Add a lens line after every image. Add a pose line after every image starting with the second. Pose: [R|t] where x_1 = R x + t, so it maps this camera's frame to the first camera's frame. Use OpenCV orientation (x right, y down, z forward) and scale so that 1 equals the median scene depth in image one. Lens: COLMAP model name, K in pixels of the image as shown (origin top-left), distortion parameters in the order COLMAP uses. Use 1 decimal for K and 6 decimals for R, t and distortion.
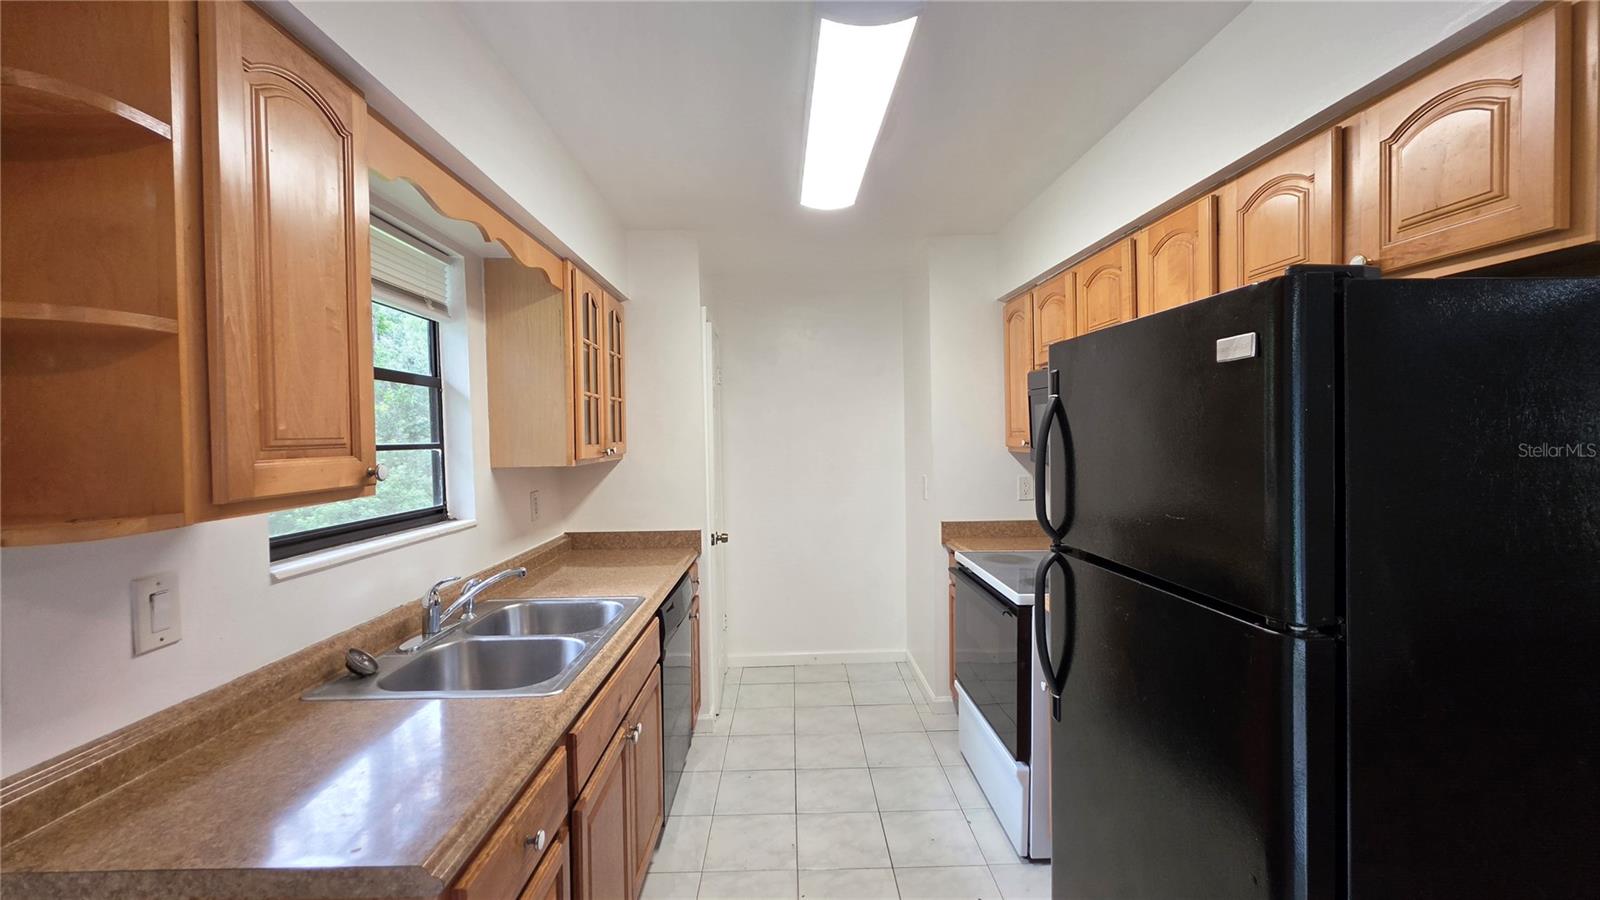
lens RADIAL K [[642.8, 0, 799.4], [0, 642.8, 443.0], [0, 0, 1]] dist [-0.001245, -0.000168]
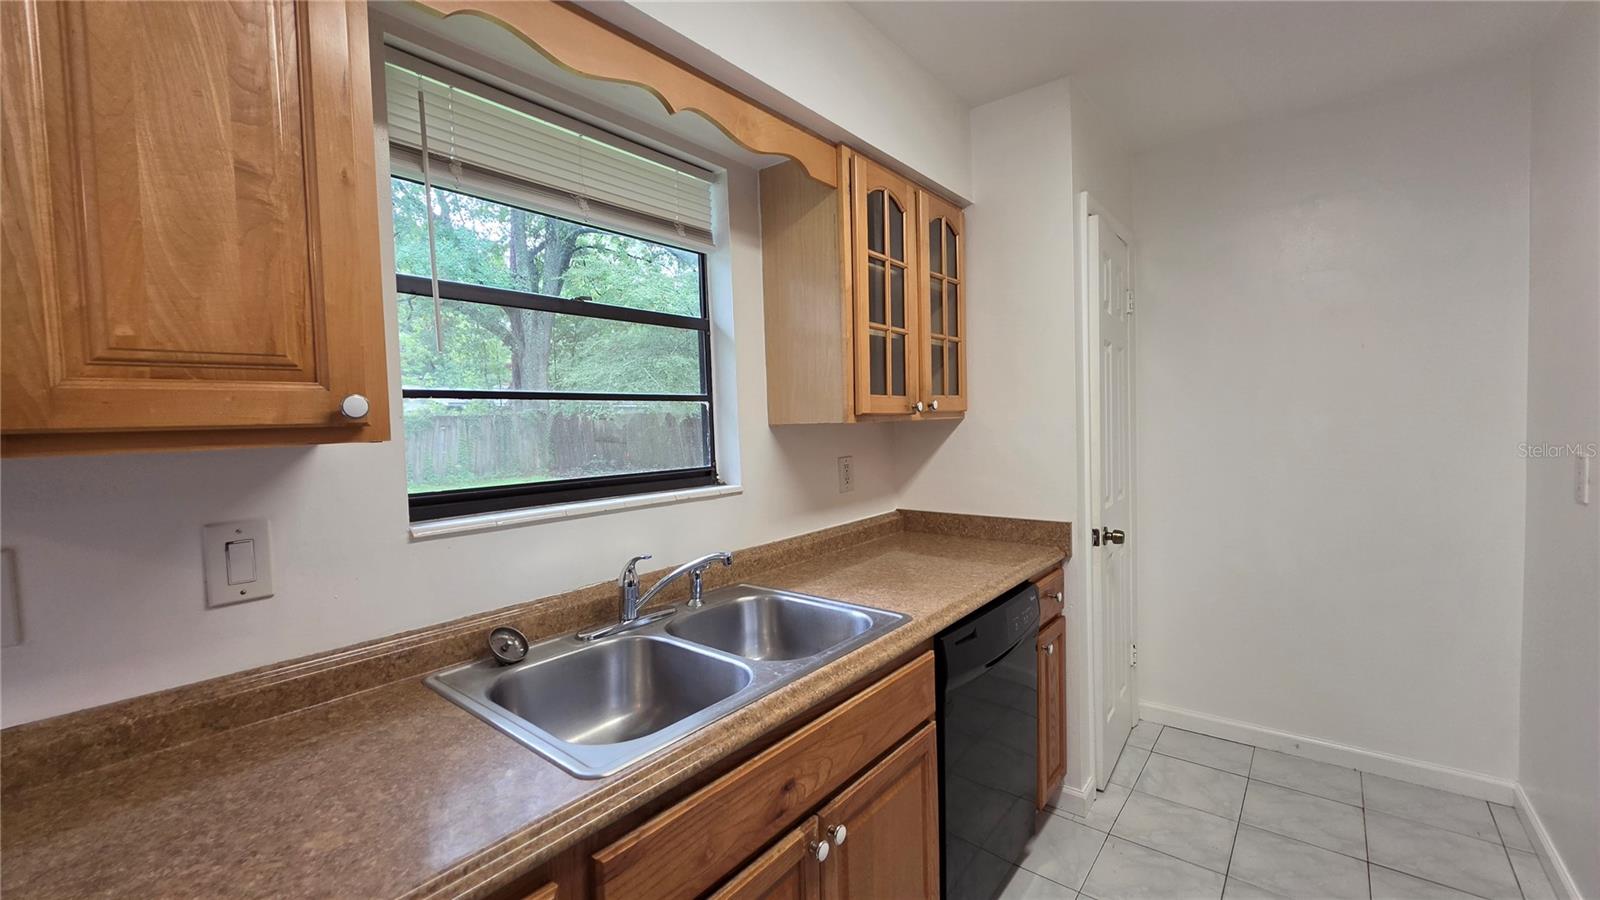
lens RADIAL K [[642.8, 0, 799.4], [0, 642.8, 443.0], [0, 0, 1]] dist [-0.001245, -0.000168]
pose [[0.763195, 0.019770, -0.645866, 0.090704], [0.006075, 0.999268, 0.037766, 0.031929], [0.646140, -0.032746, 0.762516, 0.400453]]
